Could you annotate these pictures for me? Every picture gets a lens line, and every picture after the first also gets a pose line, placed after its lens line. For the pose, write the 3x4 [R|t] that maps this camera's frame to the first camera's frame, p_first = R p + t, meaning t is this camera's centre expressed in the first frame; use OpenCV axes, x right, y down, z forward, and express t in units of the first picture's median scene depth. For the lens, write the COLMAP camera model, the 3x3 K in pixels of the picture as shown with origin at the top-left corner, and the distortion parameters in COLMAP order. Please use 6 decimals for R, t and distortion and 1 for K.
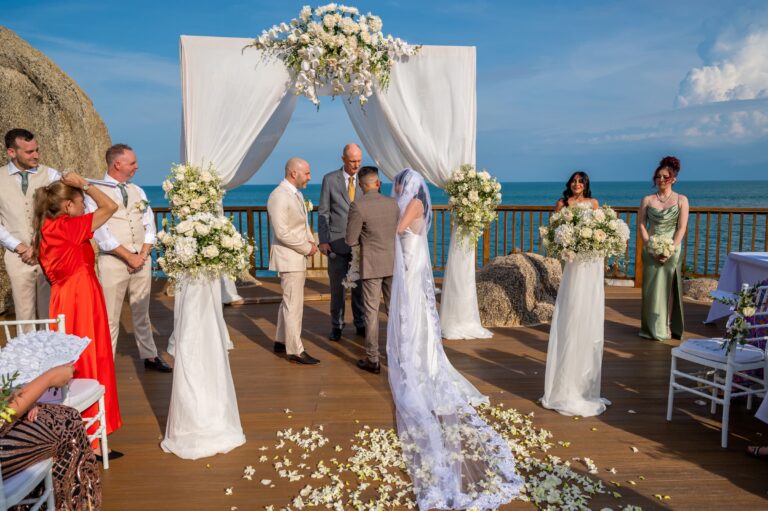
lens RADIAL K [[596.4, 0, 384.0], [0, 596.4, 255.5], [0, 0, 1]] dist [-0.002433, 0.001530]
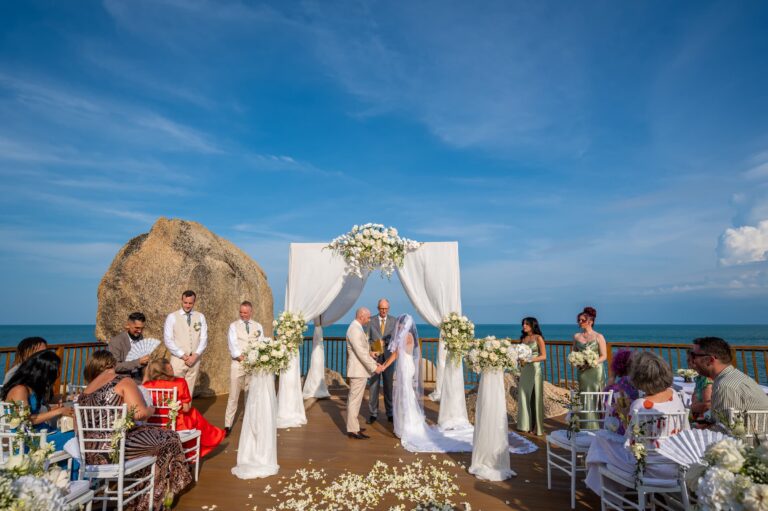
lens RADIAL K [[424.6, 0, 384.0], [0, 424.6, 255.5], [0, 0, 1]] dist [0.001318, -0.000195]
pose [[0.967648, -0.030569, -0.250444, 0.274662], [-0.039545, 0.961989, -0.270210, 0.018899], [0.249184, 0.271372, 0.929658, -0.161563]]
